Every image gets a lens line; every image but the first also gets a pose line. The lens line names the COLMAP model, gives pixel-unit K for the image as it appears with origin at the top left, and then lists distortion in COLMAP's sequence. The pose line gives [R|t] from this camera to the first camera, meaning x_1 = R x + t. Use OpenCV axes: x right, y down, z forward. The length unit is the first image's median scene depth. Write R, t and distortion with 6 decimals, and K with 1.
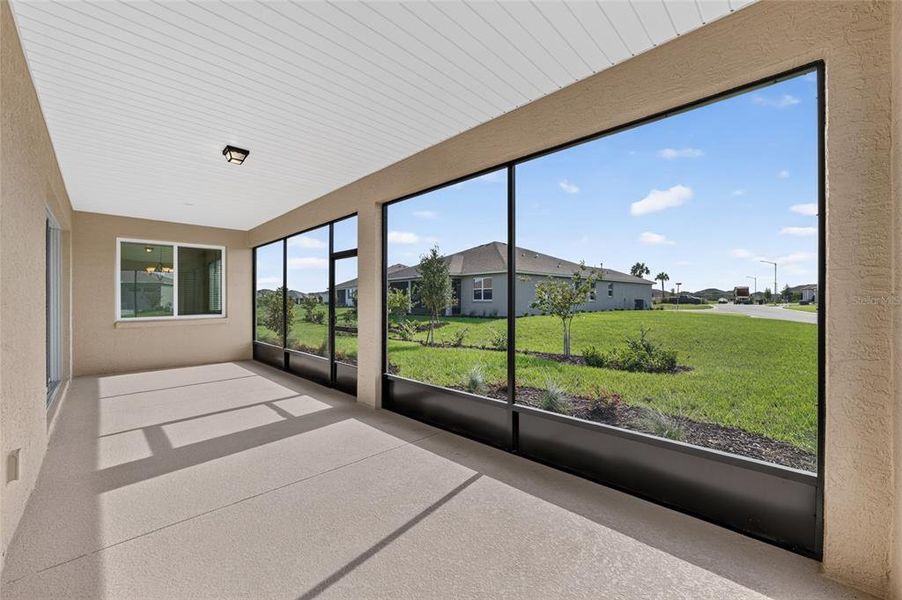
lens RADIAL K [[348.5, 0, 446.4], [0, 348.5, 299.7], [0, 0, 1]] dist [-0.016538, -0.000055]
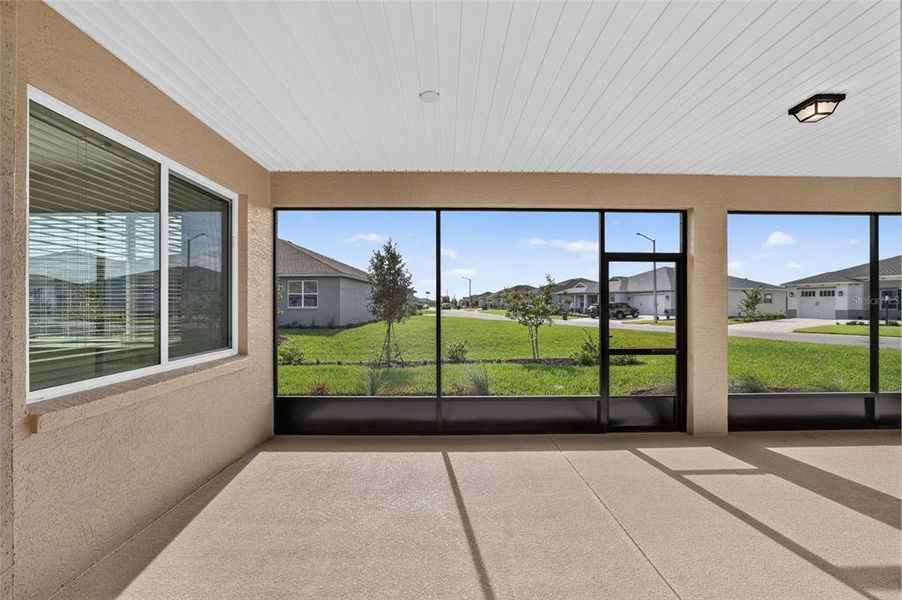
lens RADIAL K [[348.5, 0, 449.9], [0, 348.5, 303.9], [0, 0, 1]] dist [-0.016538, -0.000055]
pose [[0.700000, 0.005692, 0.714120, -0.641318], [-0.003617, 0.999984, -0.004426, -0.011095], [-0.714134, 0.000515, 0.700009, 0.418120]]
